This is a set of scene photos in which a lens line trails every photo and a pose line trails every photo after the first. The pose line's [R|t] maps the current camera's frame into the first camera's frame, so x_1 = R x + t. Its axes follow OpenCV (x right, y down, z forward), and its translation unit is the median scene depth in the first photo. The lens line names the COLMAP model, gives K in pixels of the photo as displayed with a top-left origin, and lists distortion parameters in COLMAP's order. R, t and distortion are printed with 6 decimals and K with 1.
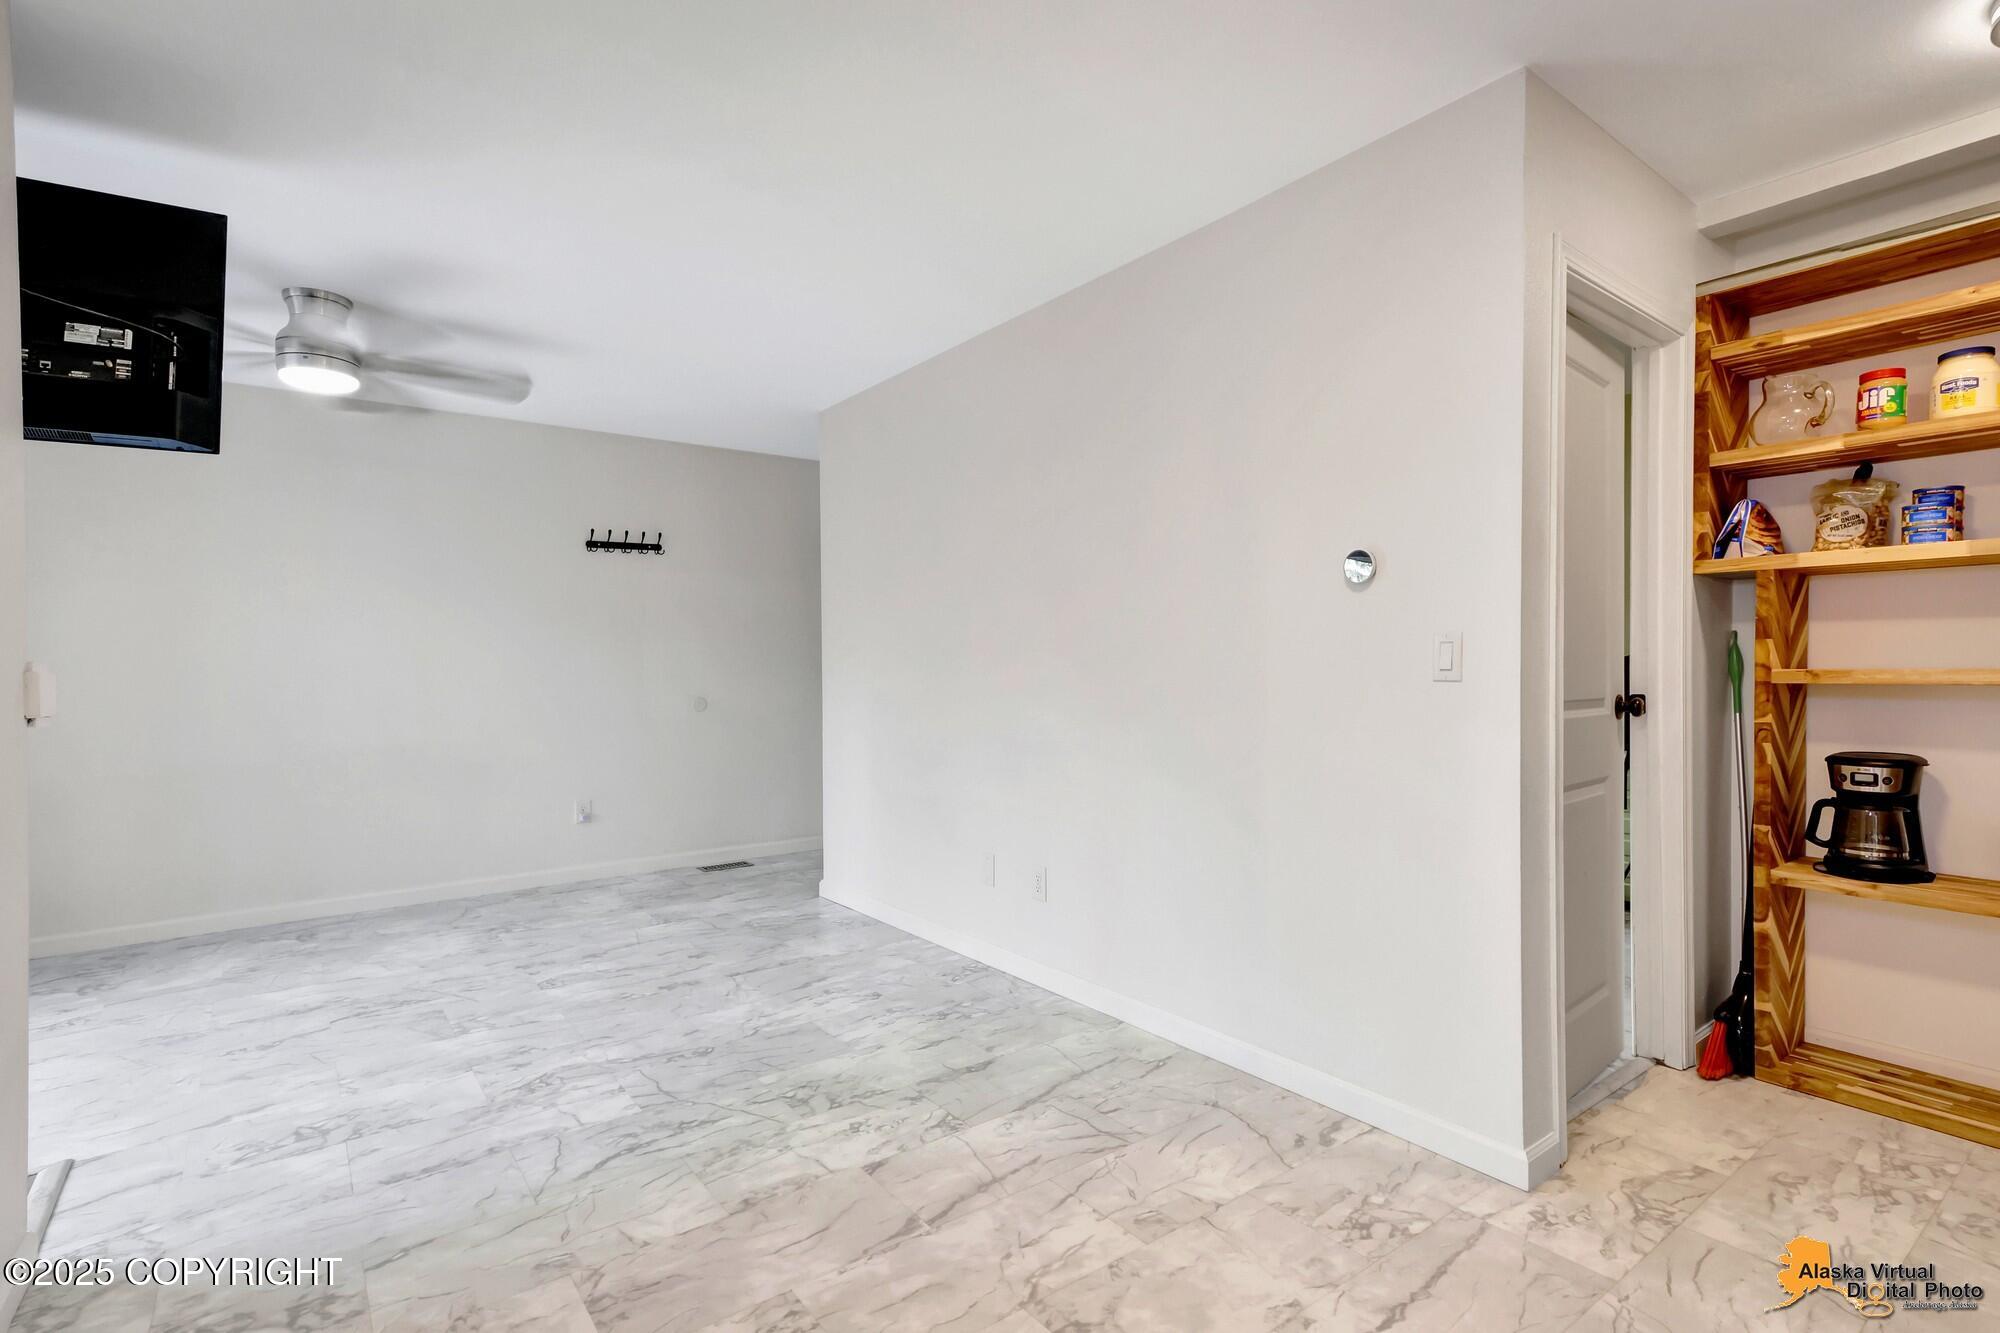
lens RADIAL K [[944.2, 0, 1015.7], [0, 944.2, 667.2], [0, 0, 1]] dist [0.014786, -0.001717]
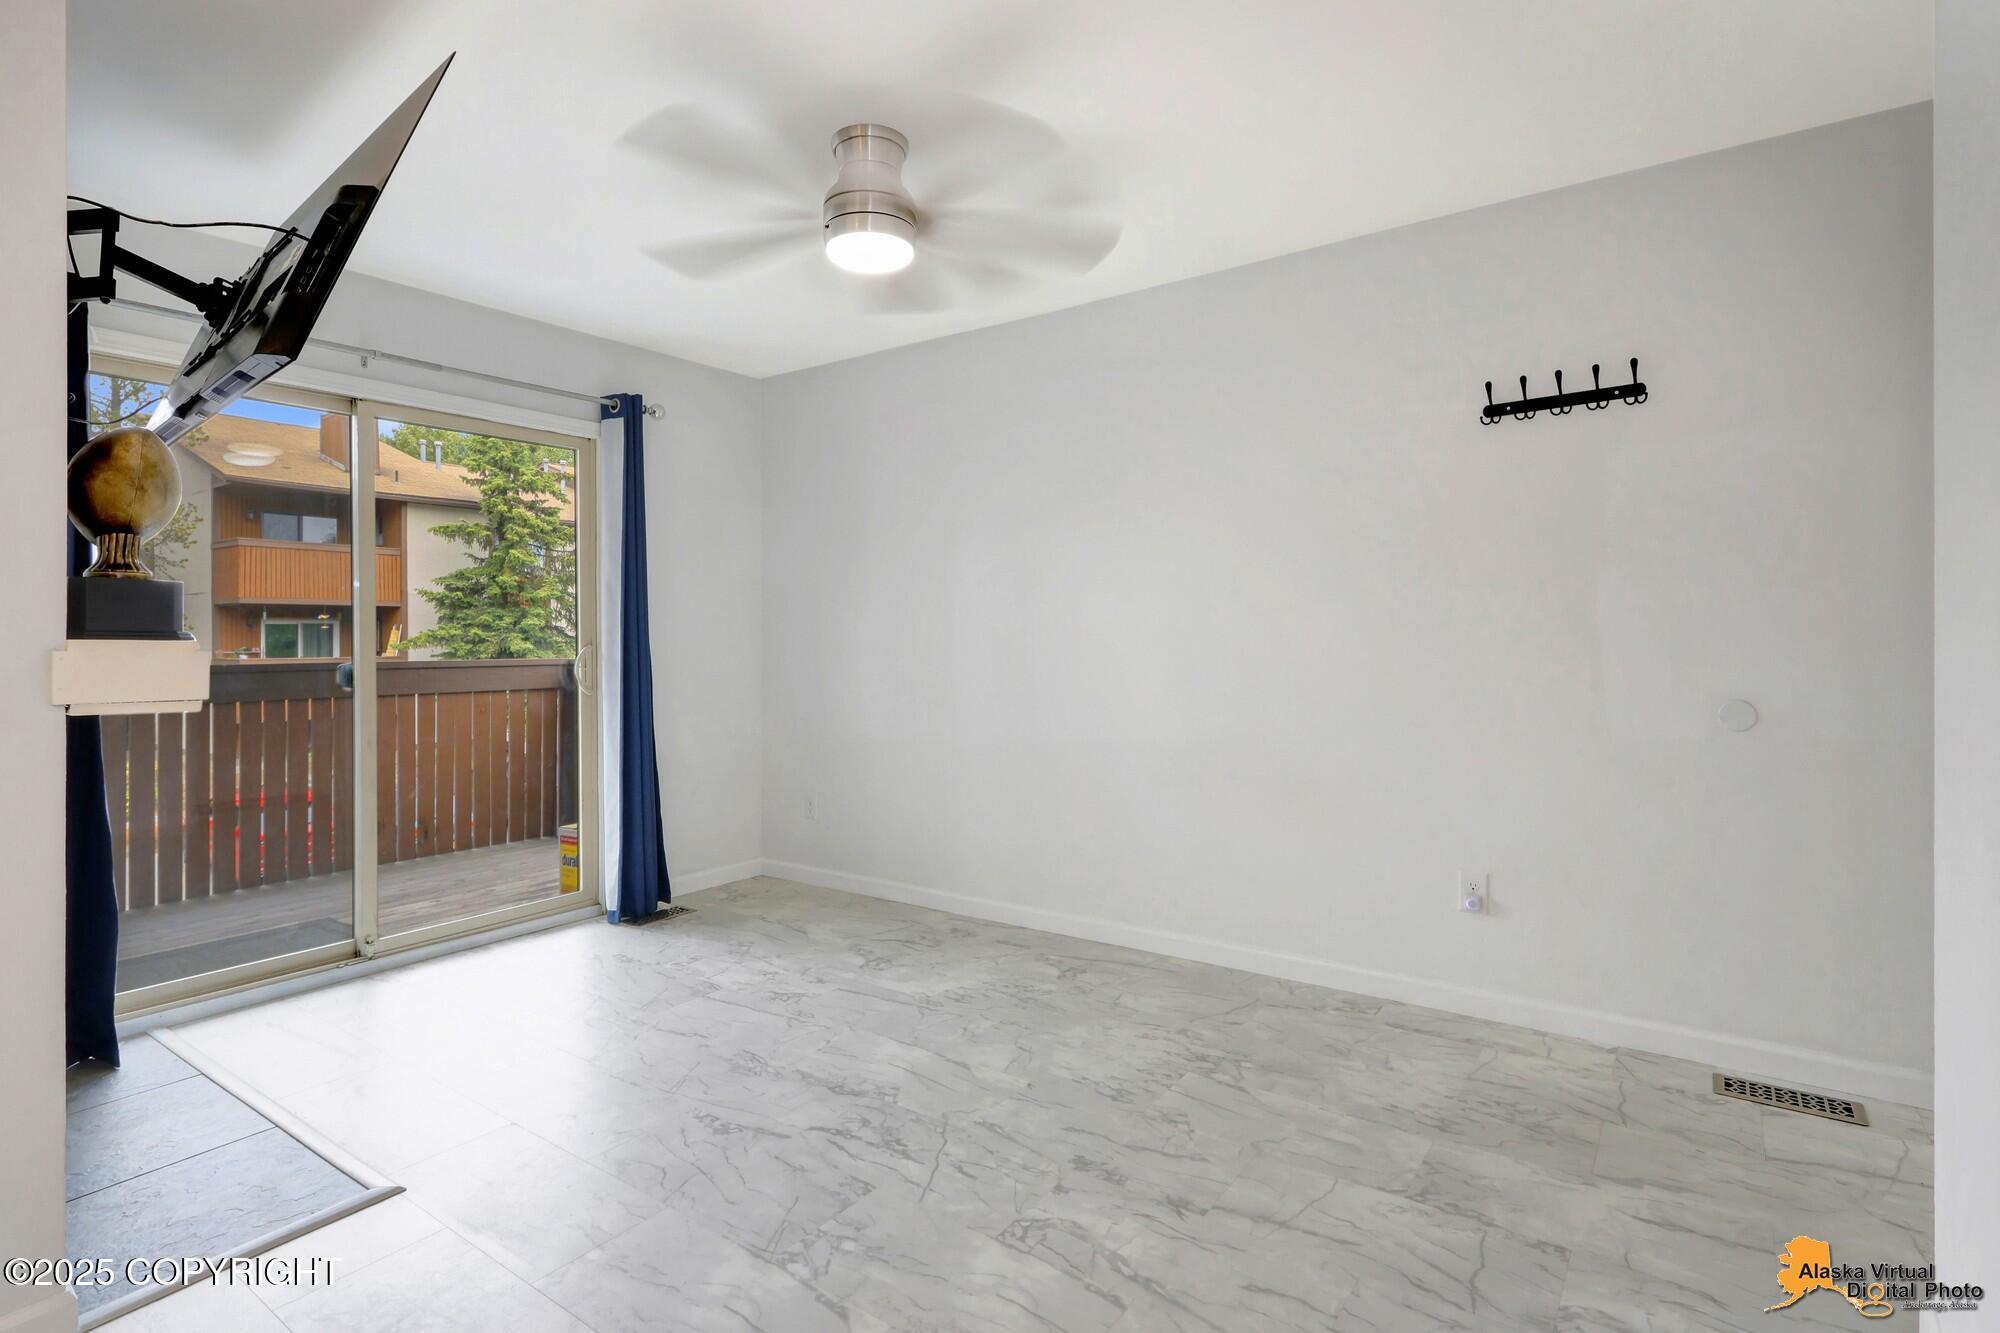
lens RADIAL K [[987.6, 0, 952.9], [0, 987.6, 659.0], [0, 0, 1]] dist [0.001993, -0.005432]
pose [[0.273968, 0.027165, -0.961355, 0.034623], [0.007002, 0.999518, 0.030239, -0.011107], [0.961713, -0.015016, 0.273646, 0.968525]]
